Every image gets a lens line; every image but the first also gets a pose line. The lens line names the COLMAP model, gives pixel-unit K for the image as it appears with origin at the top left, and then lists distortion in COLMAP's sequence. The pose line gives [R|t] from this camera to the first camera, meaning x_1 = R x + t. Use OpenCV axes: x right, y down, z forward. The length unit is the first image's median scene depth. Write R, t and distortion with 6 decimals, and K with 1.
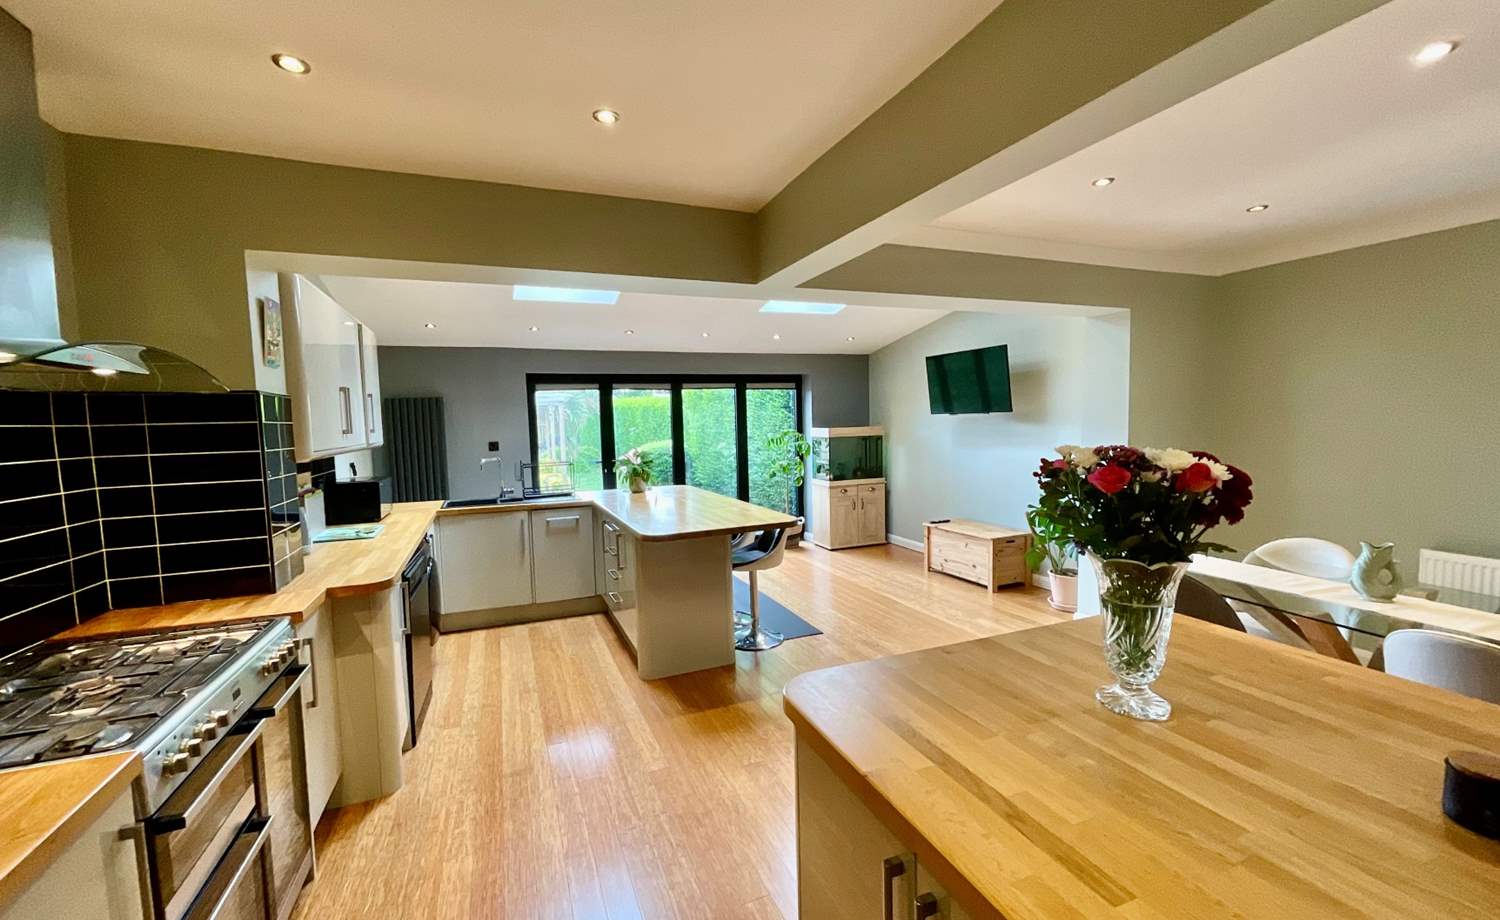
lens RADIAL K [[616.1, 0, 750.0], [0, 616.1, 460.0], [0, 0, 1]] dist [-0.000813, -0.000120]
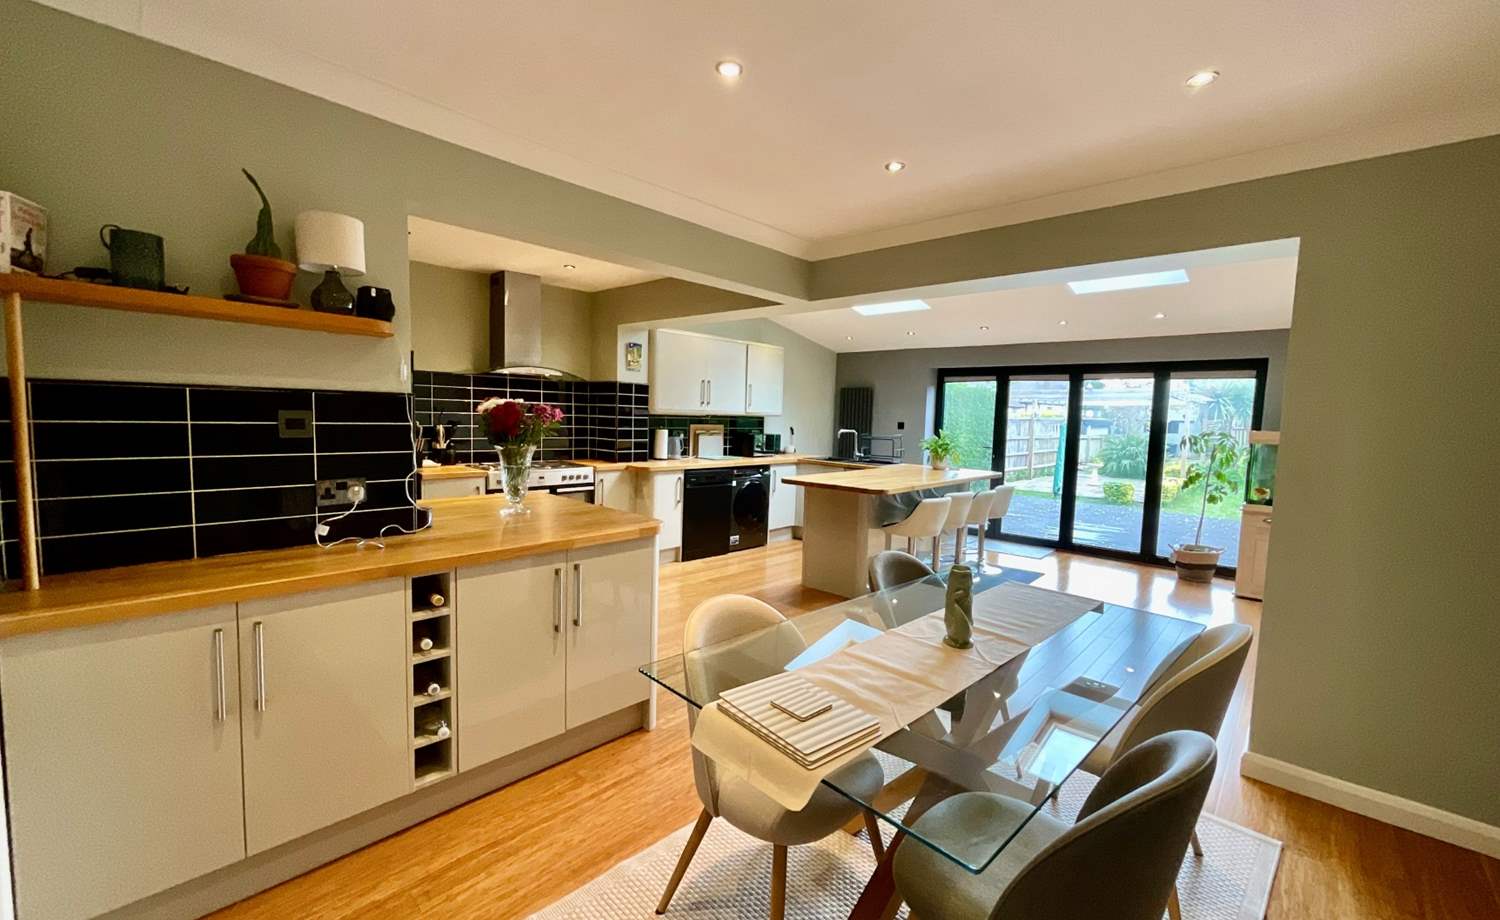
lens RADIAL K [[638.6, 0, 766.2], [0, 638.6, 471.3], [0, 0, 1]] dist [0.020973, 0.000014]
pose [[0.422059, 0.120151, -0.898571, 0.708810], [-0.100622, 0.991263, 0.085283, -0.012655], [0.900967, 0.054422, 0.430461, 0.167601]]
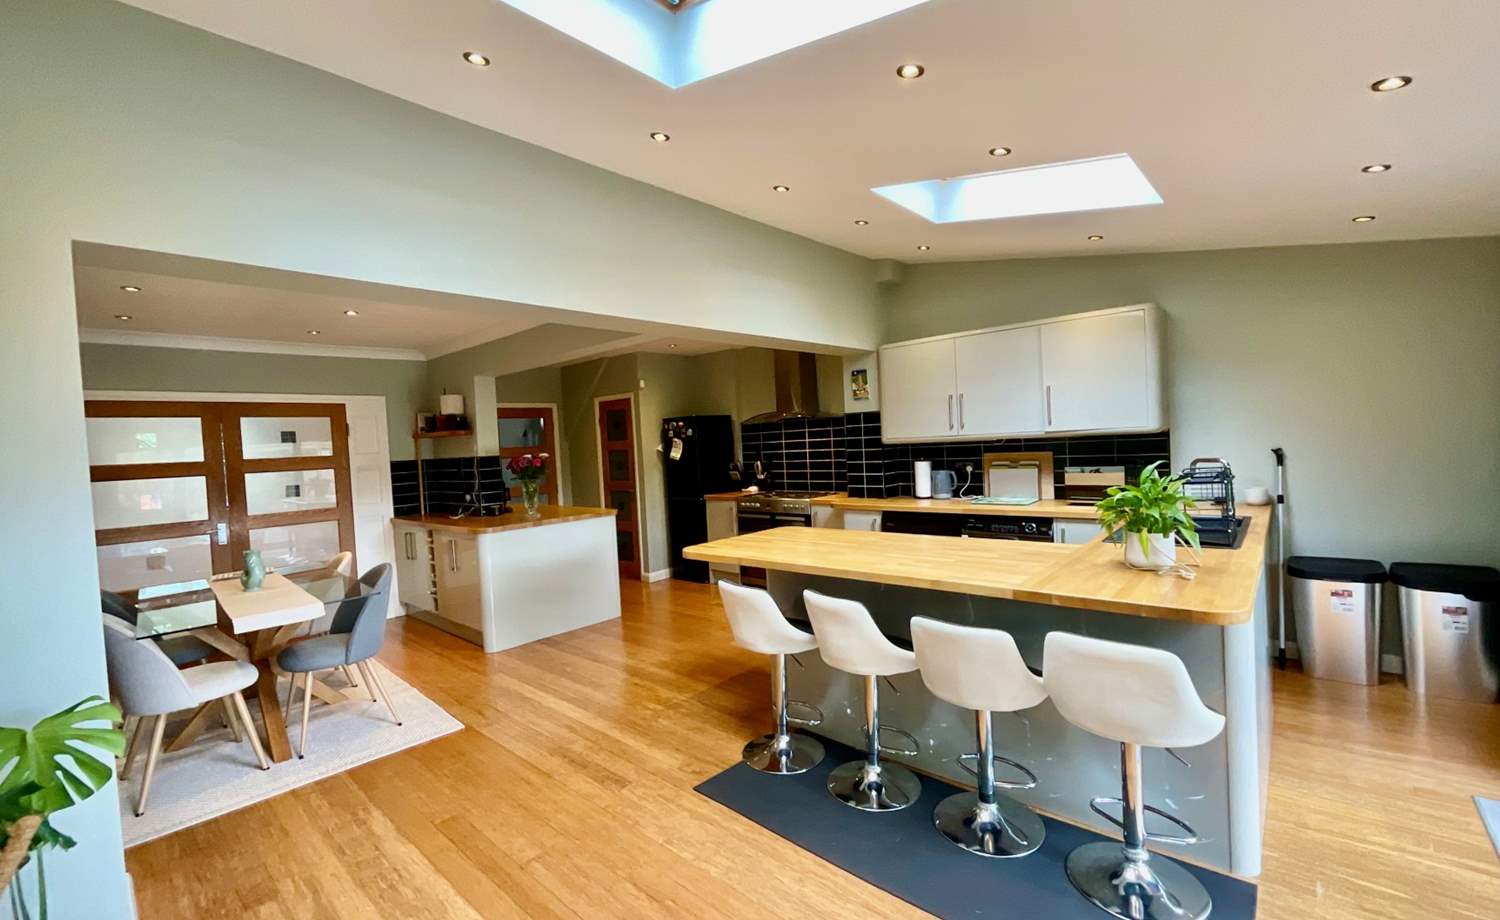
lens RADIAL K [[616.1, 0, 750.0], [0, 616.1, 460.0], [0, 0, 1]] dist [-0.000813, -0.000120]
pose [[-0.900834, 0.082326, -0.426287, 0.228485], [0.044349, 0.994170, 0.098280, -0.070953], [0.431893, 0.069629, -0.899233, 1.156321]]
